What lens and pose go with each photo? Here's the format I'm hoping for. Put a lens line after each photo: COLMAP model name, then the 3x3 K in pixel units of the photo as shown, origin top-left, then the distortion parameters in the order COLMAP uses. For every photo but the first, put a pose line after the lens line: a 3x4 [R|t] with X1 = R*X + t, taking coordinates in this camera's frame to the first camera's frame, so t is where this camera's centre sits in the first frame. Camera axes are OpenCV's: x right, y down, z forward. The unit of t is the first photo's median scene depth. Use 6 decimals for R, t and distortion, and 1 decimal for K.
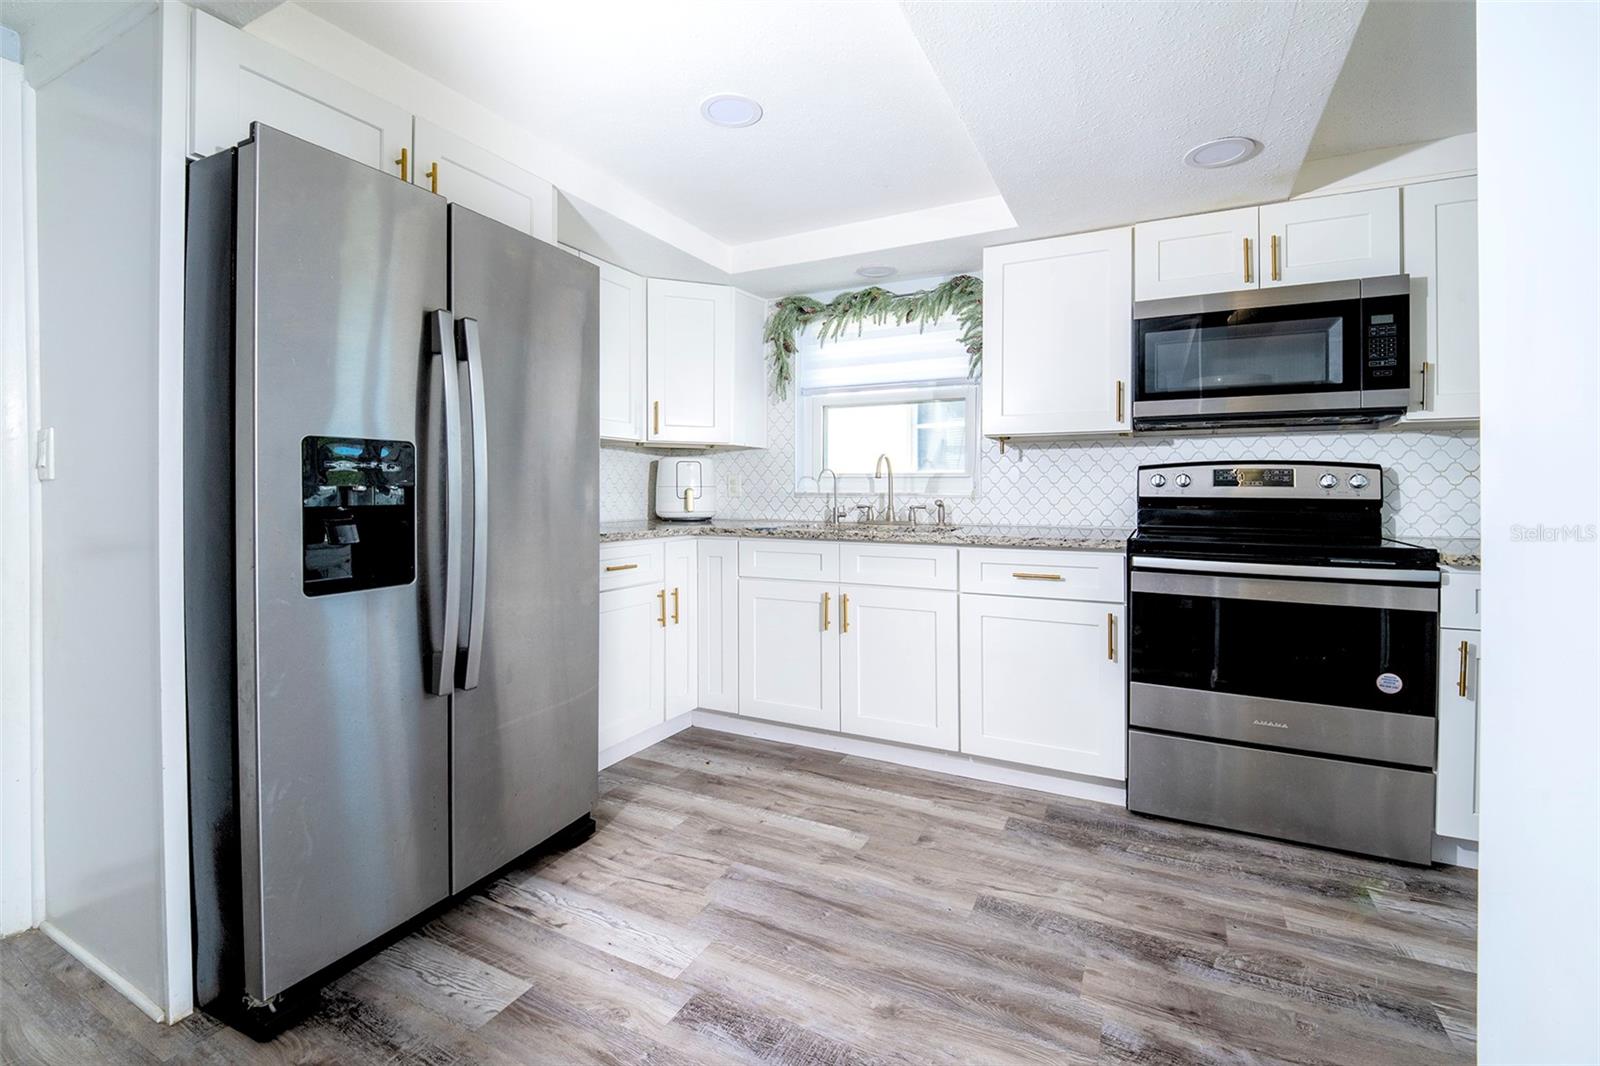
lens RADIAL K [[673.8, 0, 799.5], [0, 673.8, 495.0], [0, 0, 1]] dist [0.018979, -0.023324]
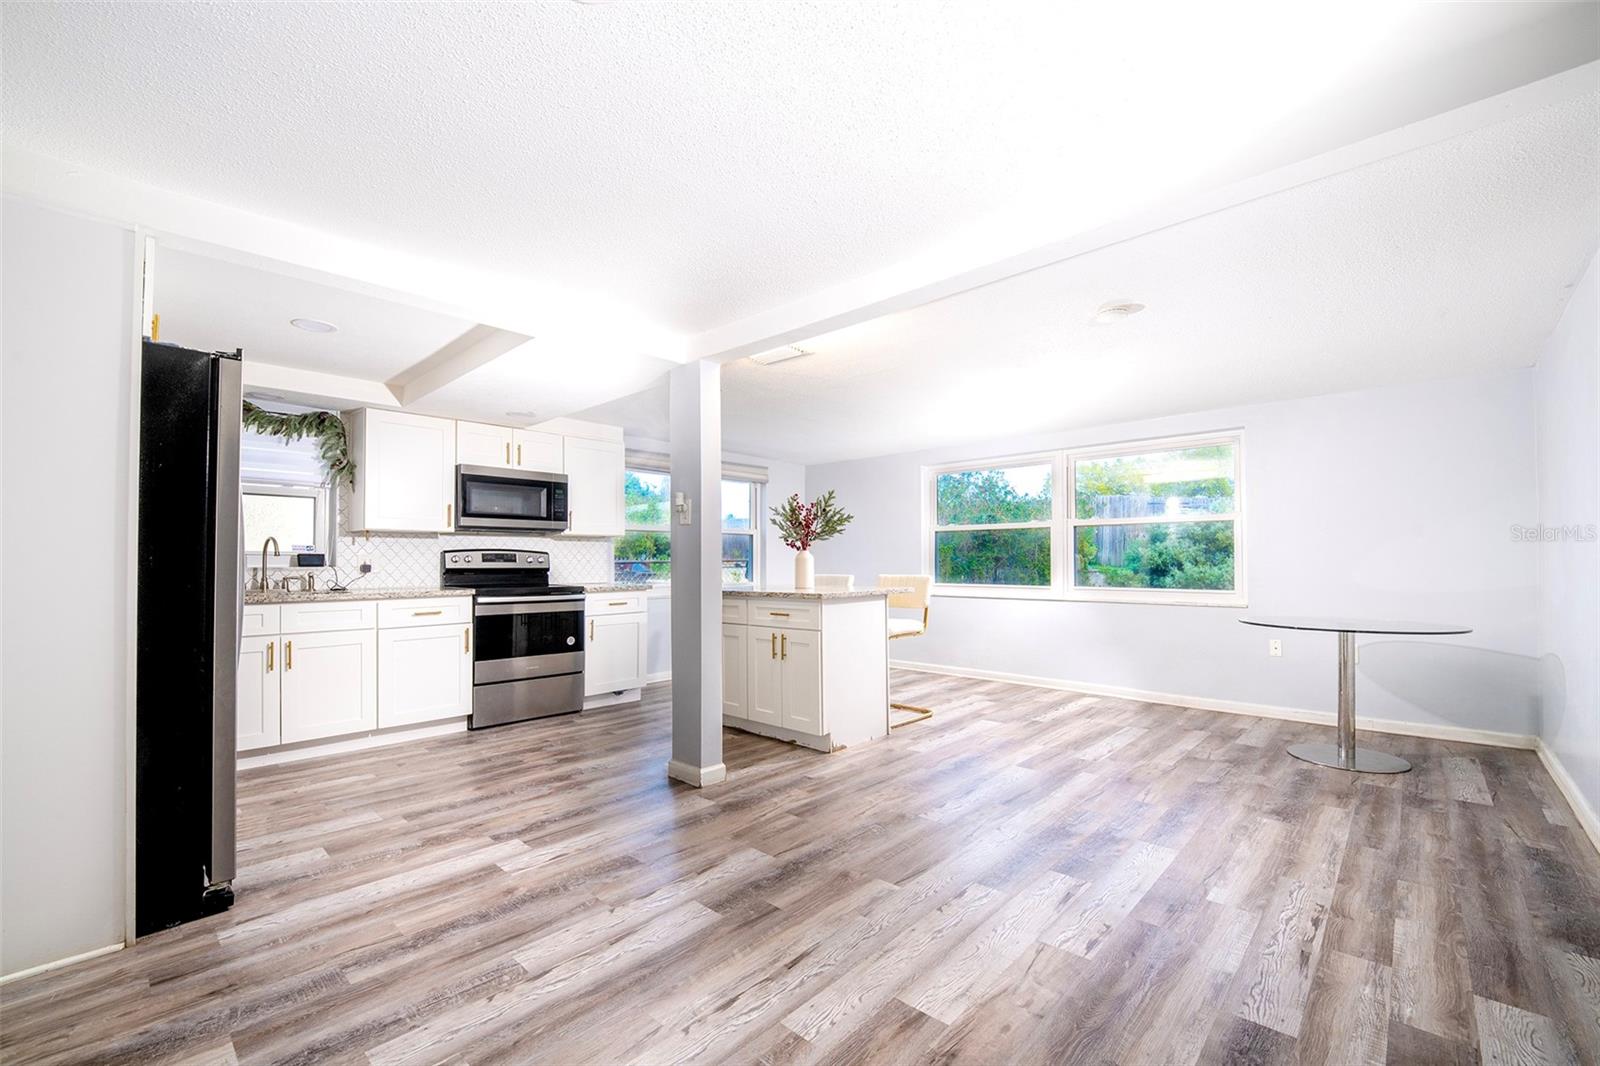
lens RADIAL K [[665.5, 0, 798.6], [0, 665.5, 550.2], [0, 0, 1]] dist [-0.000297, -0.000040]
pose [[0.274740, 0.015868, 0.961388, -1.100173], [0.011905, 0.999731, -0.019903, 0.001546], [-0.961445, 0.016914, 0.274477, -0.433570]]
